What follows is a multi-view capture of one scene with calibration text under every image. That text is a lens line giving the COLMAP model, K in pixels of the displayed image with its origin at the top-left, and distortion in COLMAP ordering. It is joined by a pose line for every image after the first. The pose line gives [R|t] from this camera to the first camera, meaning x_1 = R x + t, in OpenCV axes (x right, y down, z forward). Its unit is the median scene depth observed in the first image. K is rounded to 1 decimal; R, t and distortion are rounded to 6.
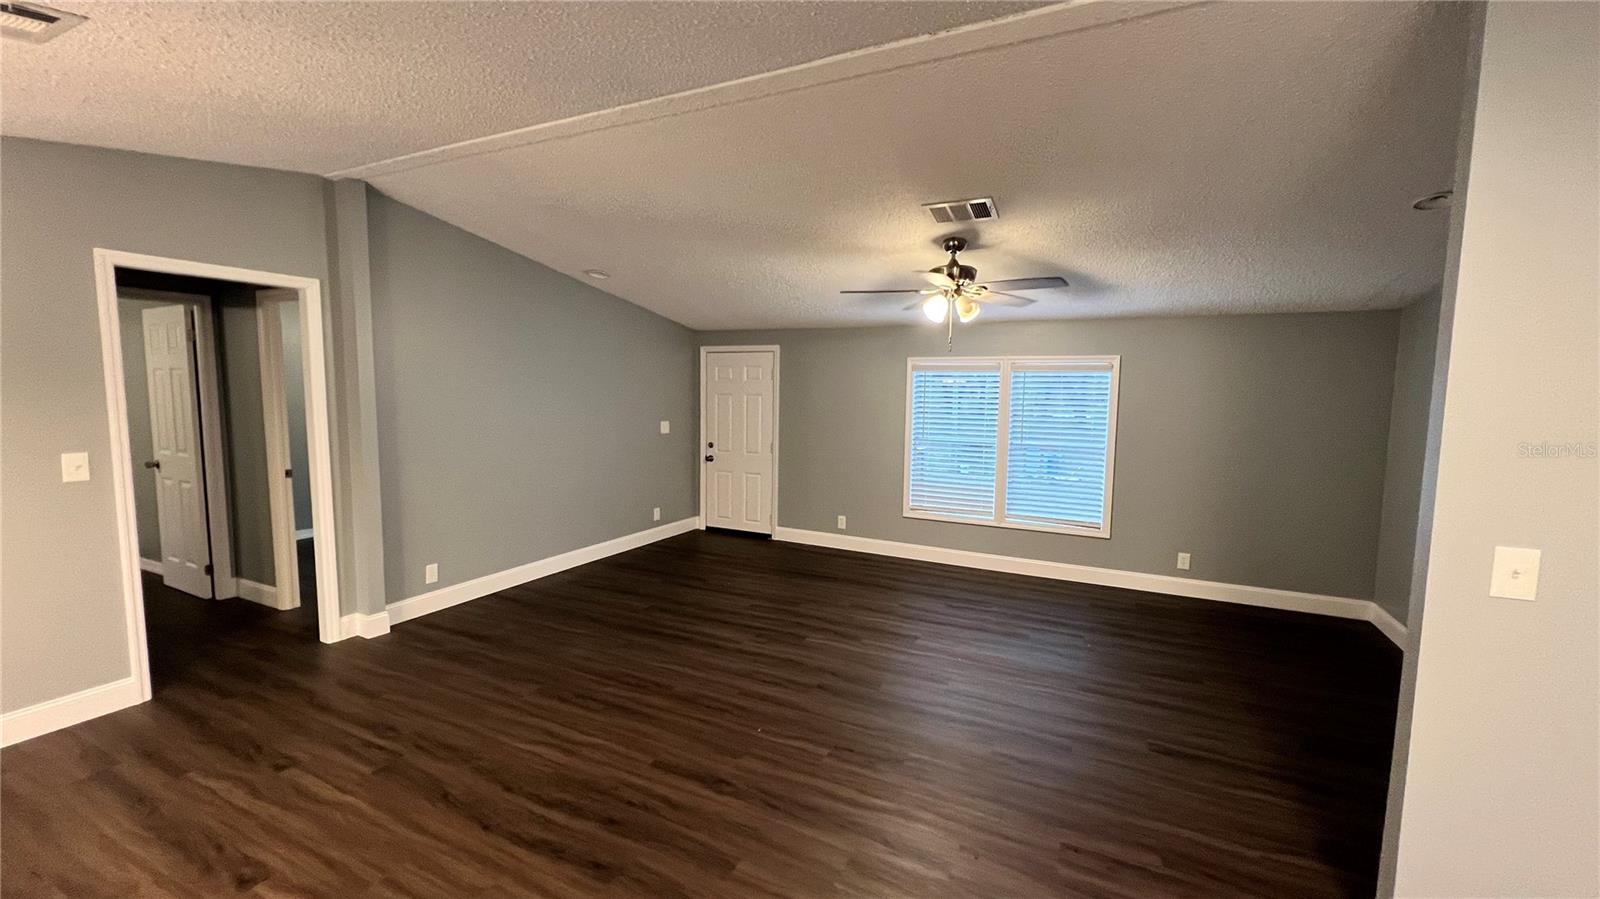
lens RADIAL K [[641.1, 0, 795.5], [0, 641.1, 451.0], [0, 0, 1]] dist [0.000362, 0.000949]
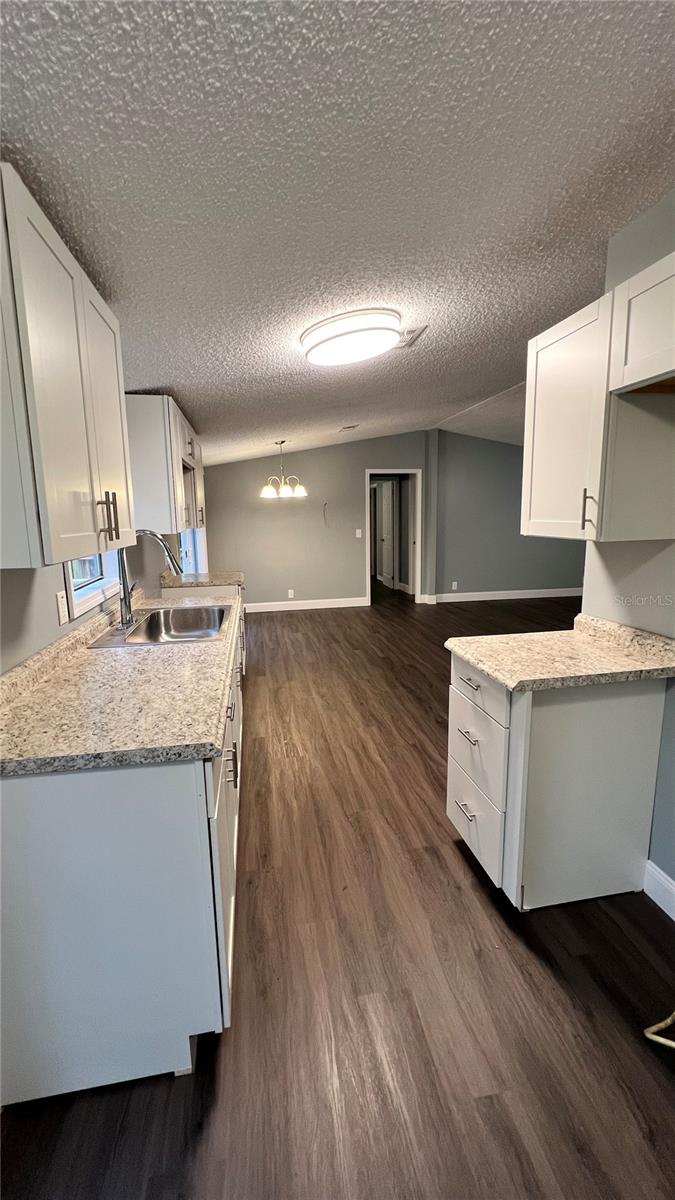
lens RADIAL K [[480.8, 0, 334.7], [0, 480.8, 598.6], [0, 0, 1]] dist [0.000362, 0.000949]
pose [[0.590508, 0.118838, -0.798234, 0.745360], [-0.055479, 0.992737, 0.106753, 0.083806], [0.805122, -0.018754, 0.592812, -0.529539]]
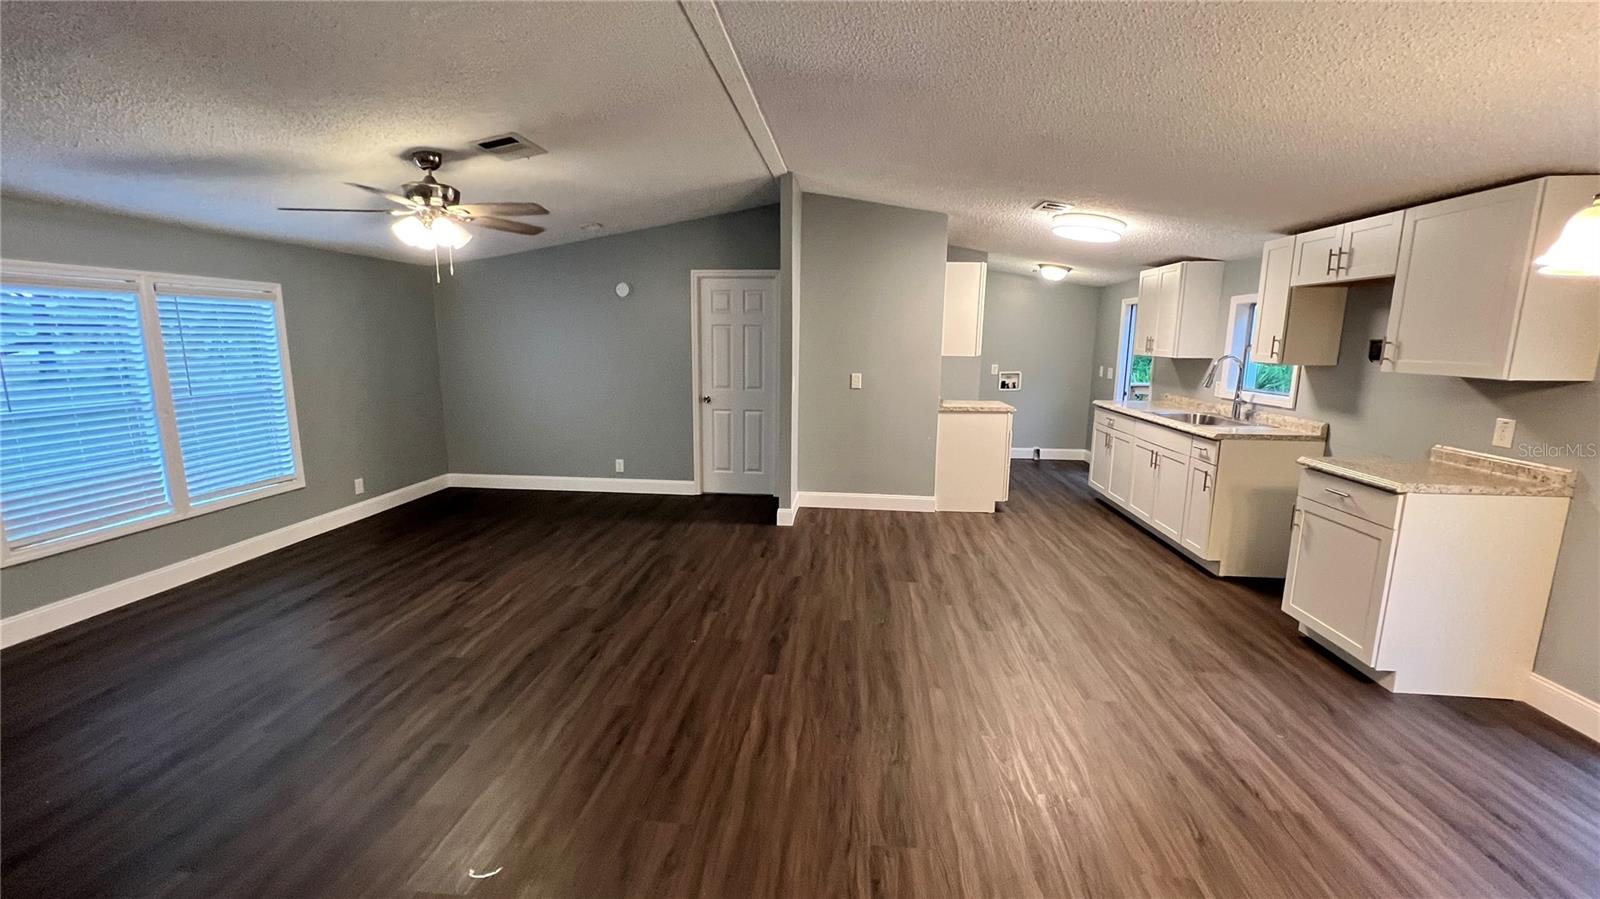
lens RADIAL K [[641.1, 0, 795.3], [0, 641.1, 448.1], [0, 0, 1]] dist [0.000362, 0.000949]
pose [[-0.354597, -0.178229, 0.917876, -0.856304], [0.079253, 0.972403, 0.219435, -0.091928], [-0.931655, 0.150556, -0.330685, 0.920679]]
